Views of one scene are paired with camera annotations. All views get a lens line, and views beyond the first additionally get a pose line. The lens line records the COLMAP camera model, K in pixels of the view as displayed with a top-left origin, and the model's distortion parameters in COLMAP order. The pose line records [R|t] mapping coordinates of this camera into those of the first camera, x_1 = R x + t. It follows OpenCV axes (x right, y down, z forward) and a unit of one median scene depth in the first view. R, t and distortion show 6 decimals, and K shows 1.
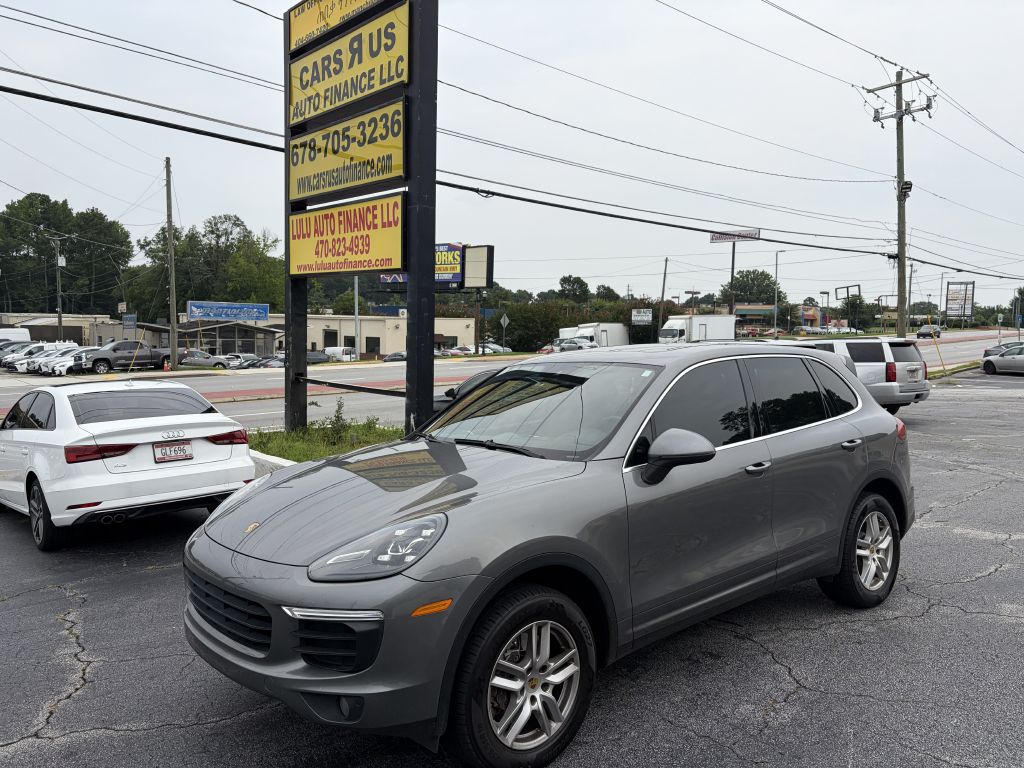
lens RADIAL K [[778.2, 0, 515.9], [0, 778.2, 391.0], [0, 0, 1]] dist [0.018223, -0.004495]
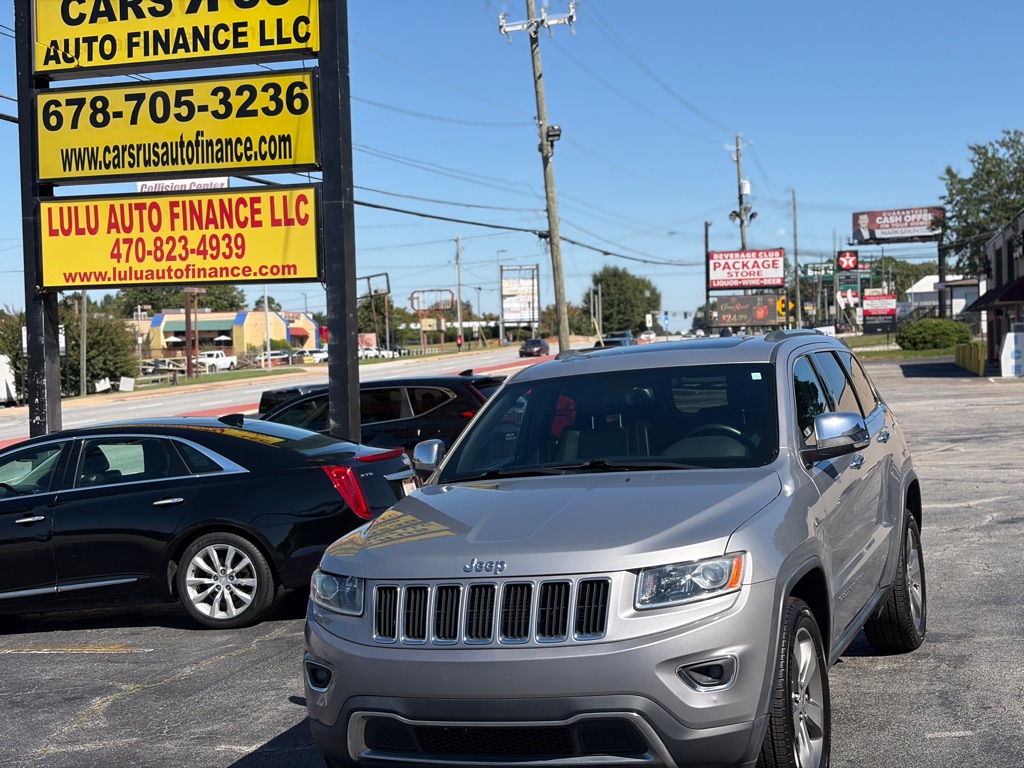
lens RADIAL K [[1545.5, 0, 515.0], [0, 1545.5, 396.7], [0, 0, 1]] dist [0.081032, 0.000000]
pose [[0.861380, -0.058600, 0.504570, -0.693030], [0.087232, 0.995632, -0.033286, 0.030040], [-0.500415, 0.072686, 0.862729, -0.408096]]
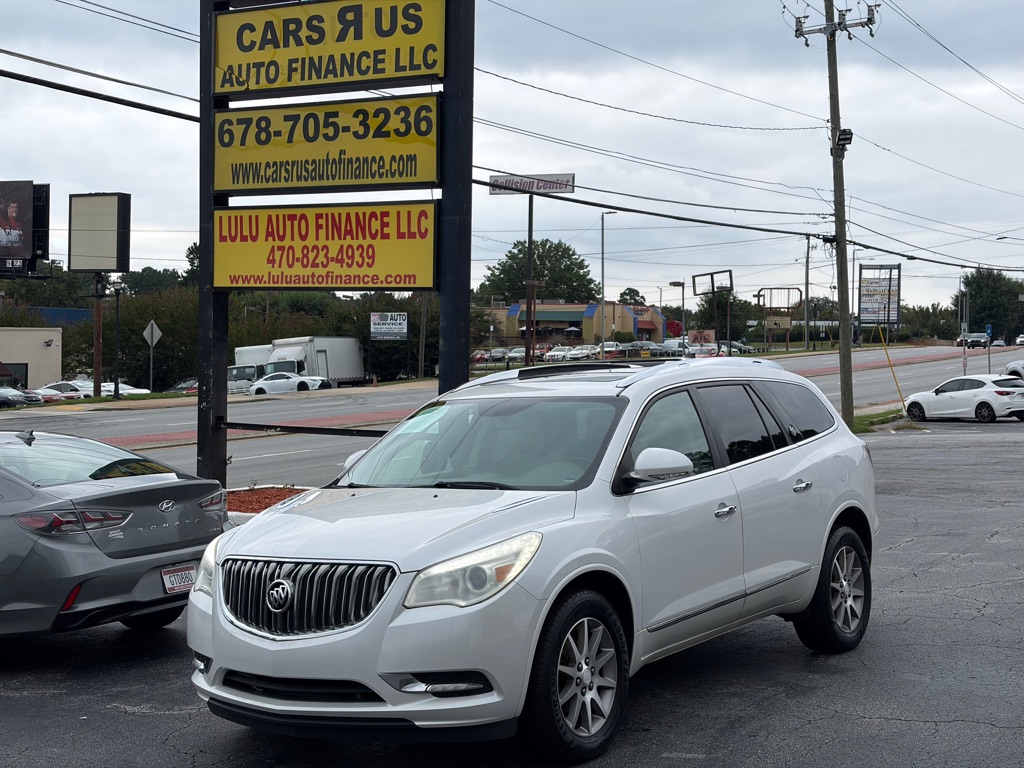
lens RADIAL K [[1536.7, 0, 517.7], [0, 1536.7, 404.5], [0, 0, 1]] dist [0.118548, 0.000000]
pose [[0.957595, -0.016339, 0.287653, -0.487421], [0.028209, 0.998911, -0.037168, 0.032578], [-0.286732, 0.043707, 0.957013, -0.573998]]
